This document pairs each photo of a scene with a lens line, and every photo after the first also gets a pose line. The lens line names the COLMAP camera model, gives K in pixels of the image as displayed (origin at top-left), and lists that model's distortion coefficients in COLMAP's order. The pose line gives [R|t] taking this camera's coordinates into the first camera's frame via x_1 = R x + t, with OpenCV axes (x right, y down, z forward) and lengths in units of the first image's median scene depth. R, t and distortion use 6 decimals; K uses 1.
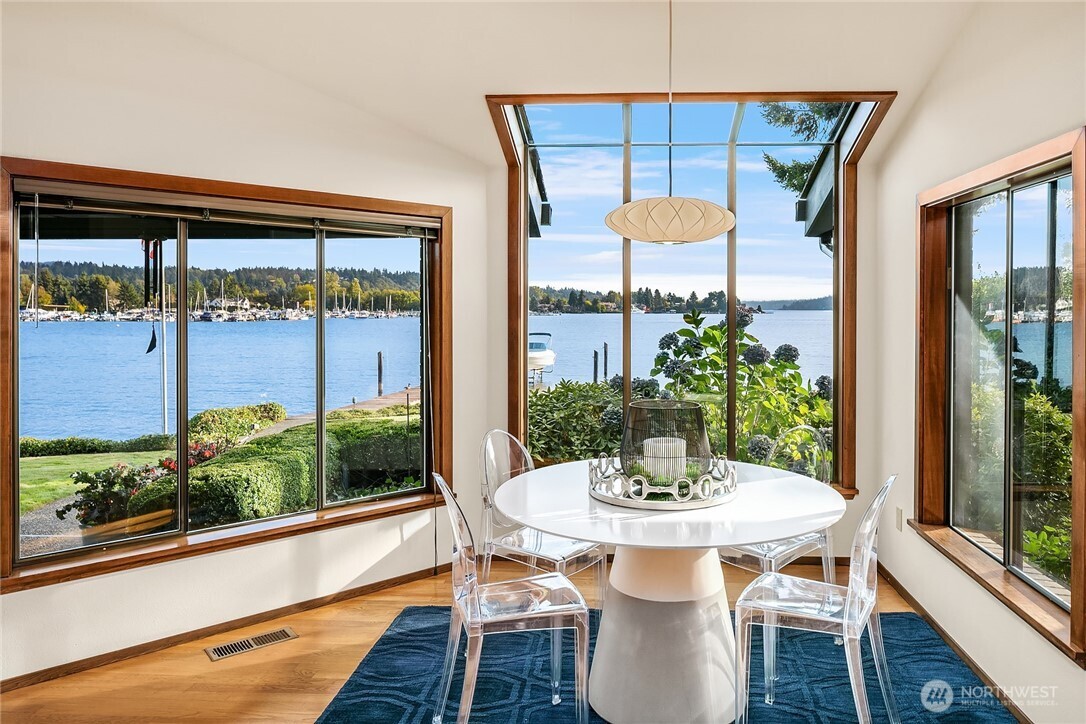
lens RADIAL K [[726.4, 0, 609.2], [0, 726.4, 316.5], [0, 0, 1]] dist [-0.006883, 0.000065]
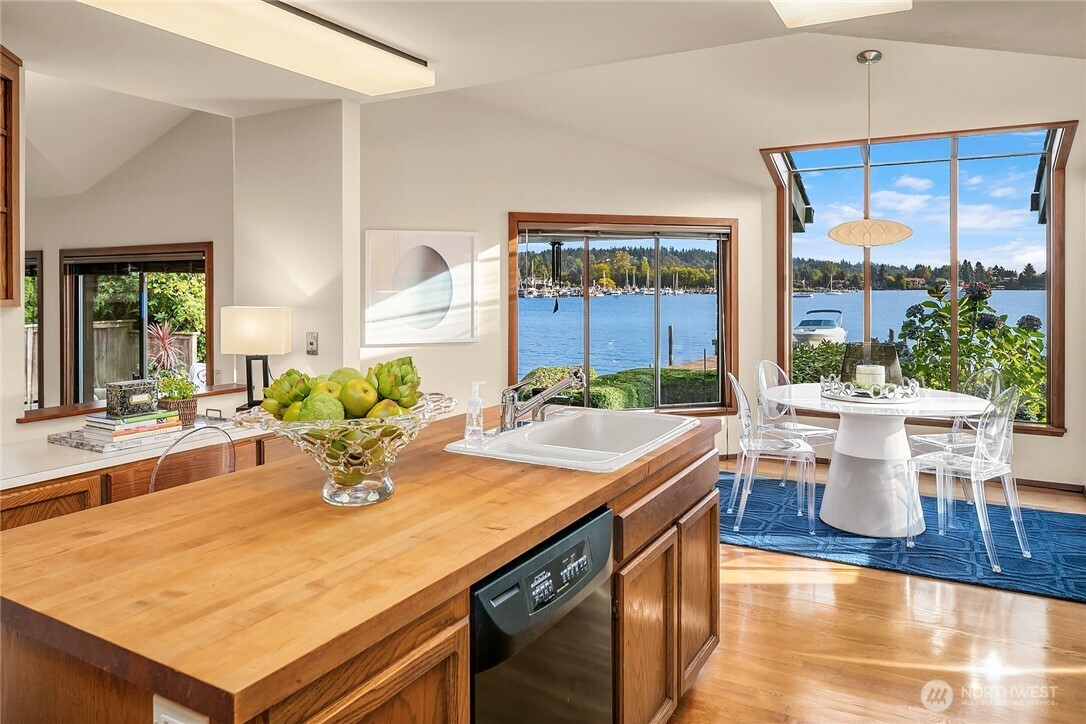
lens RADIAL K [[726.4, 0, 539.7], [0, 726.4, 294.0], [0, 0, 1]] dist [-0.006883, 0.000065]
pose [[0.887005, 0.001054, -0.461758, 0.088284], [-0.000596, 0.999999, 0.001137, 0.004125], [0.461759, -0.000733, 0.887005, -0.408194]]
